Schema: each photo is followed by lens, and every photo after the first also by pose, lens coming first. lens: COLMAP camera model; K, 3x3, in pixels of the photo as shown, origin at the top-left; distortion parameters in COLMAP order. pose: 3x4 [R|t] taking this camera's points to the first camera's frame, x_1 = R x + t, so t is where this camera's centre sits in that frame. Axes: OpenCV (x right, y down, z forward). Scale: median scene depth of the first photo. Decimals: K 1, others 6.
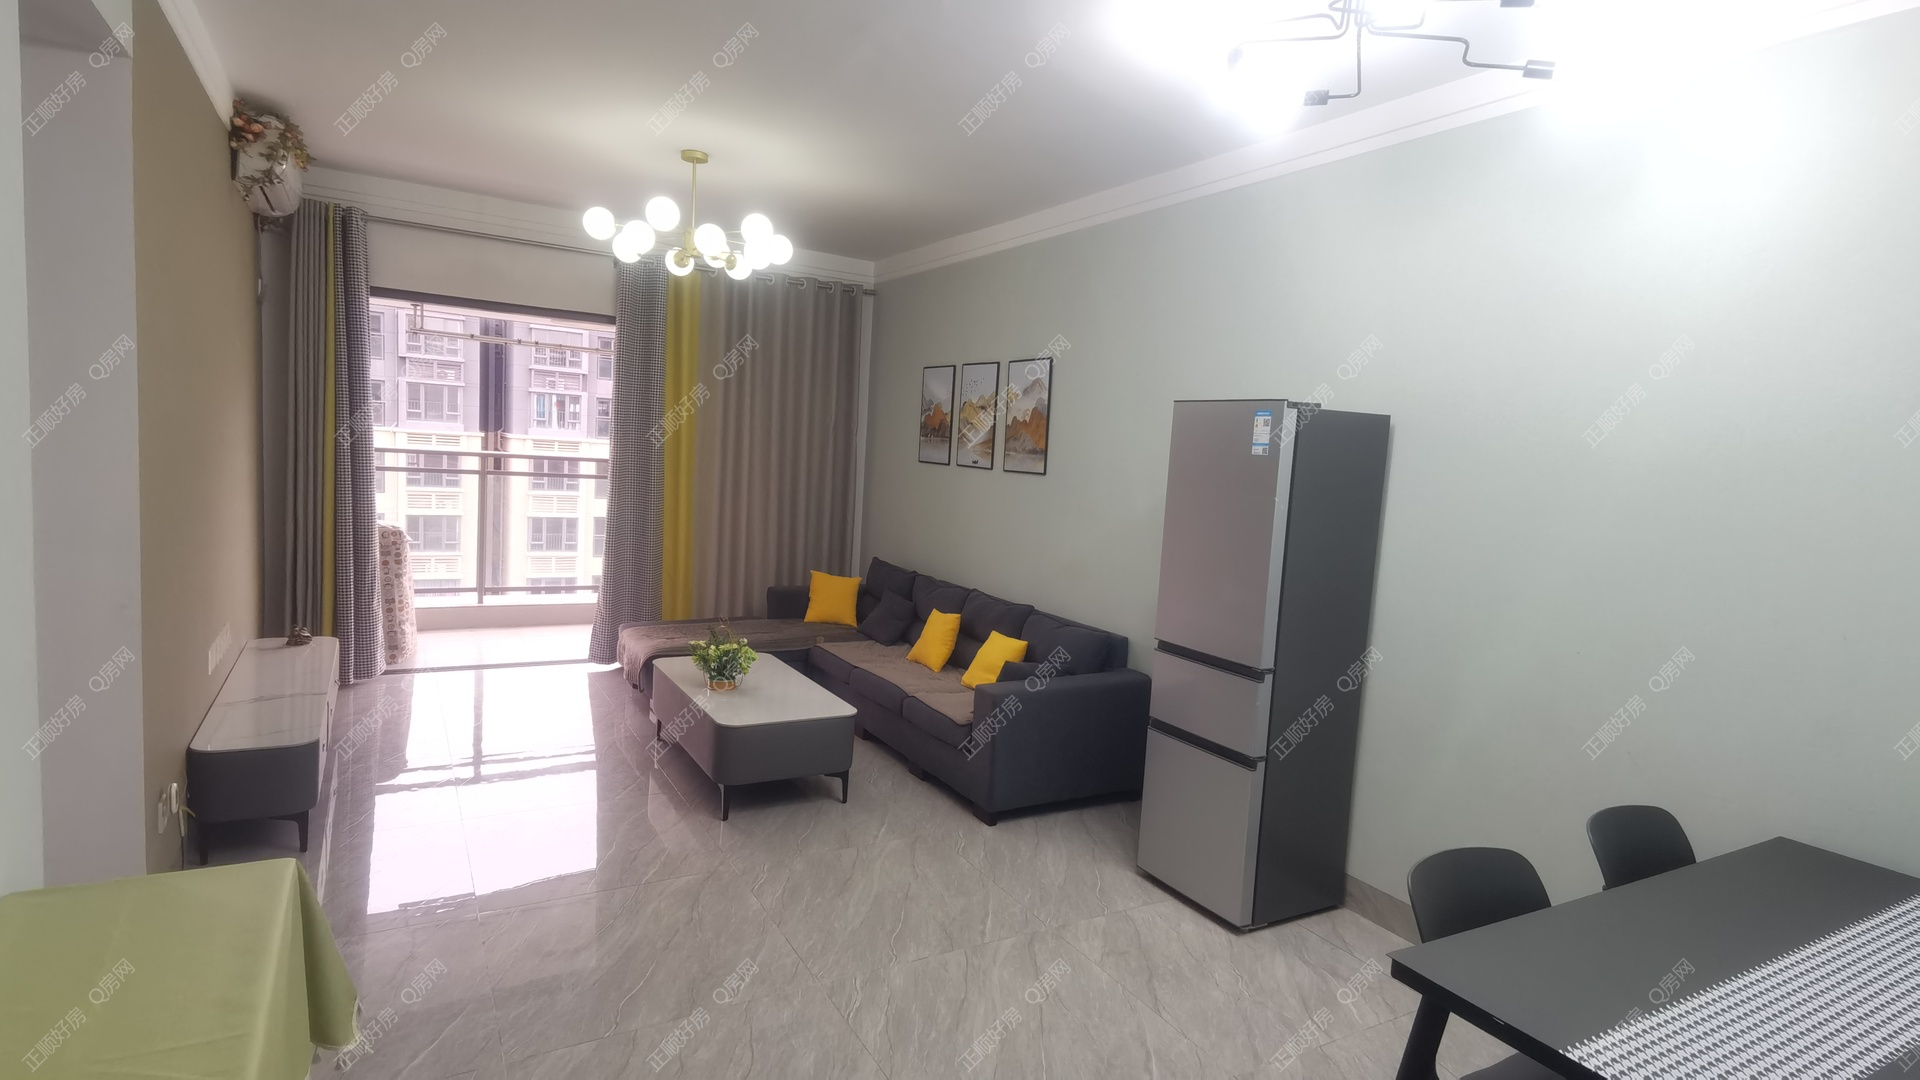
lens RADIAL K [[971.4, 0, 960.0], [0, 971.4, 540.0], [0, 0, 1]] dist [0.074084, -0.053983]
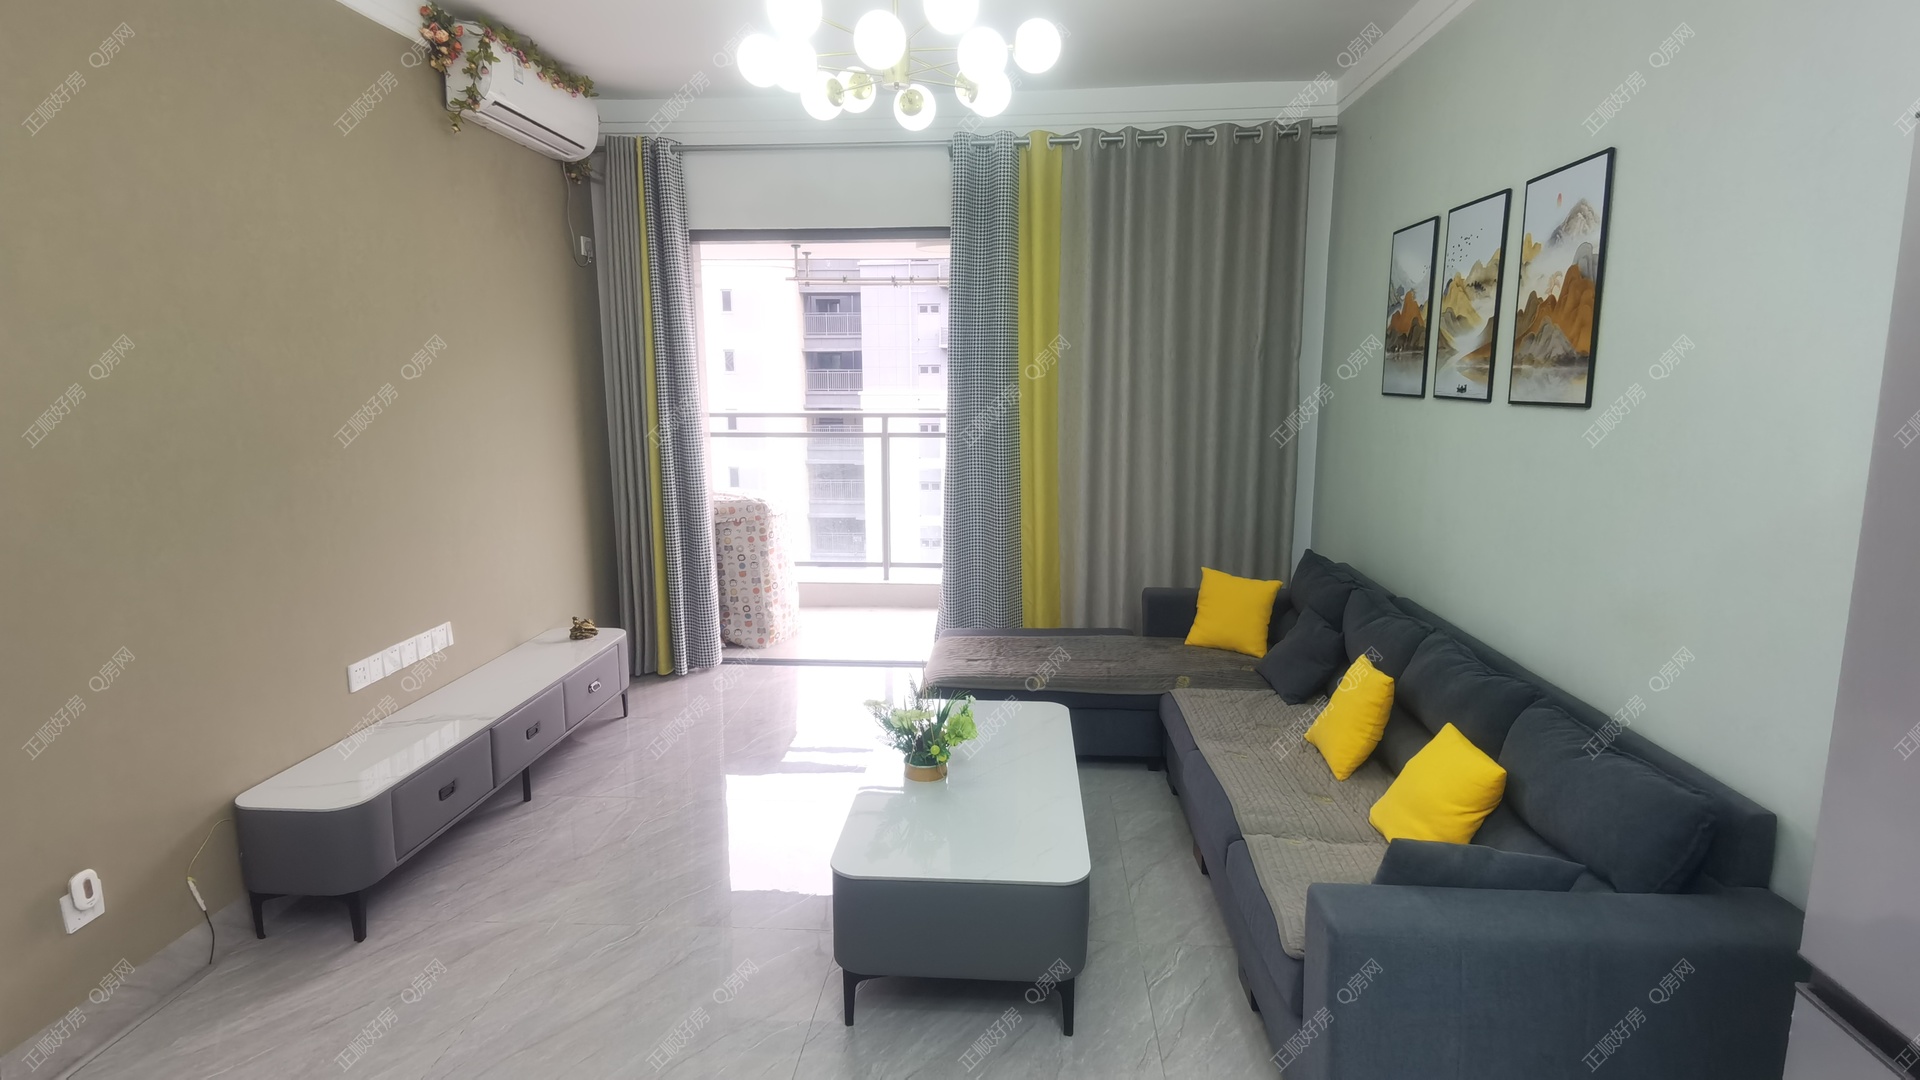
lens RADIAL K [[971.4, 0, 960.0], [0, 971.4, 540.0], [0, 0, 1]] dist [0.074084, -0.053983]
pose [[0.825875, 0.029624, -0.563075, 0.098152], [-0.000319, 0.998643, 0.052071, -0.025388], [0.563854, -0.042825, 0.824764, 0.390880]]
